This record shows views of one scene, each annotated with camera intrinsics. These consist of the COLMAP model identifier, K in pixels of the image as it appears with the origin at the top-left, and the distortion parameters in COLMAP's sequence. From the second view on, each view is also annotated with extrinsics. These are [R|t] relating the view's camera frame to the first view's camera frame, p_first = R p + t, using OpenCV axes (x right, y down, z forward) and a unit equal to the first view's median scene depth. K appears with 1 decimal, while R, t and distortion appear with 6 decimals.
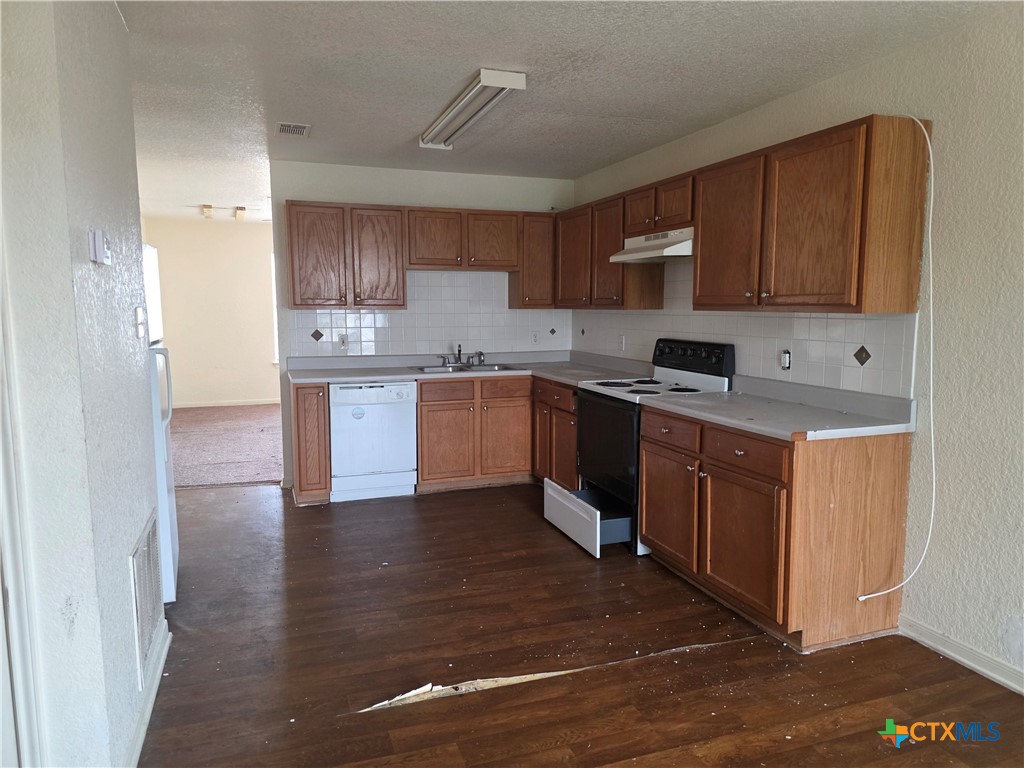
lens RADIAL K [[692.2, 0, 511.4], [0, 692.2, 385.2], [0, 0, 1]] dist [0.052545, -0.040059]
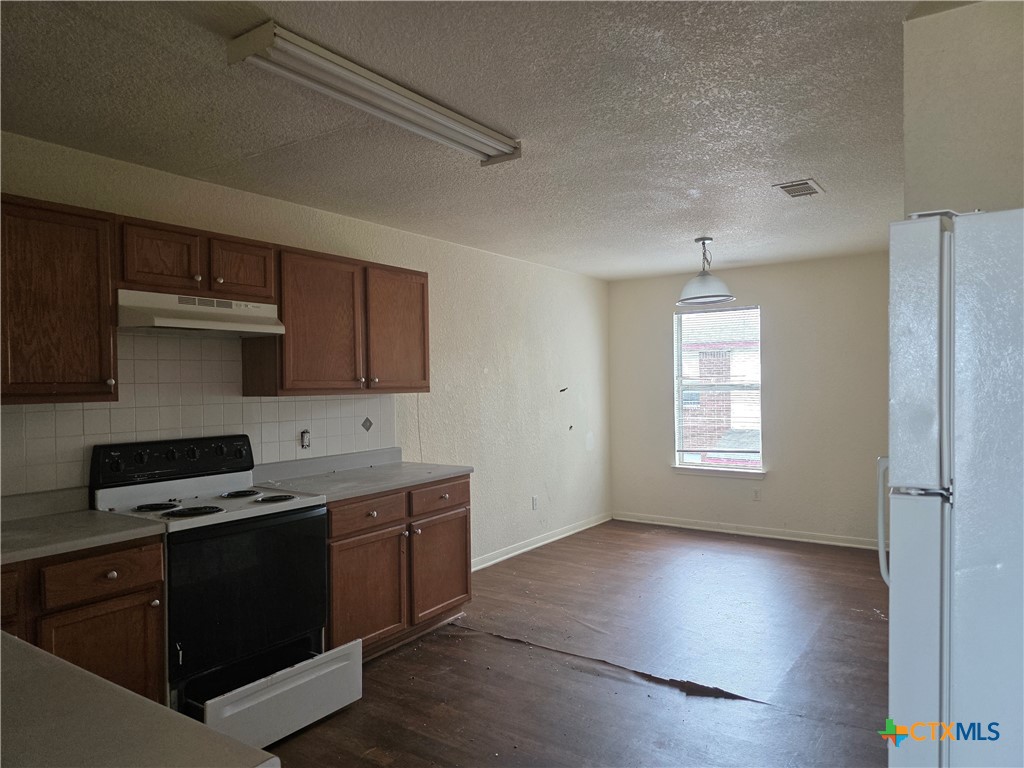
lens RADIAL K [[692.2, 0, 510.9], [0, 692.2, 383.8], [0, 0, 1]] dist [0.052545, -0.040059]
pose [[-0.593677, 0.010621, 0.804633, -0.619999], [0.112870, 0.991127, 0.070196, -0.148042], [-0.796748, 0.132493, -0.589608, 1.245703]]
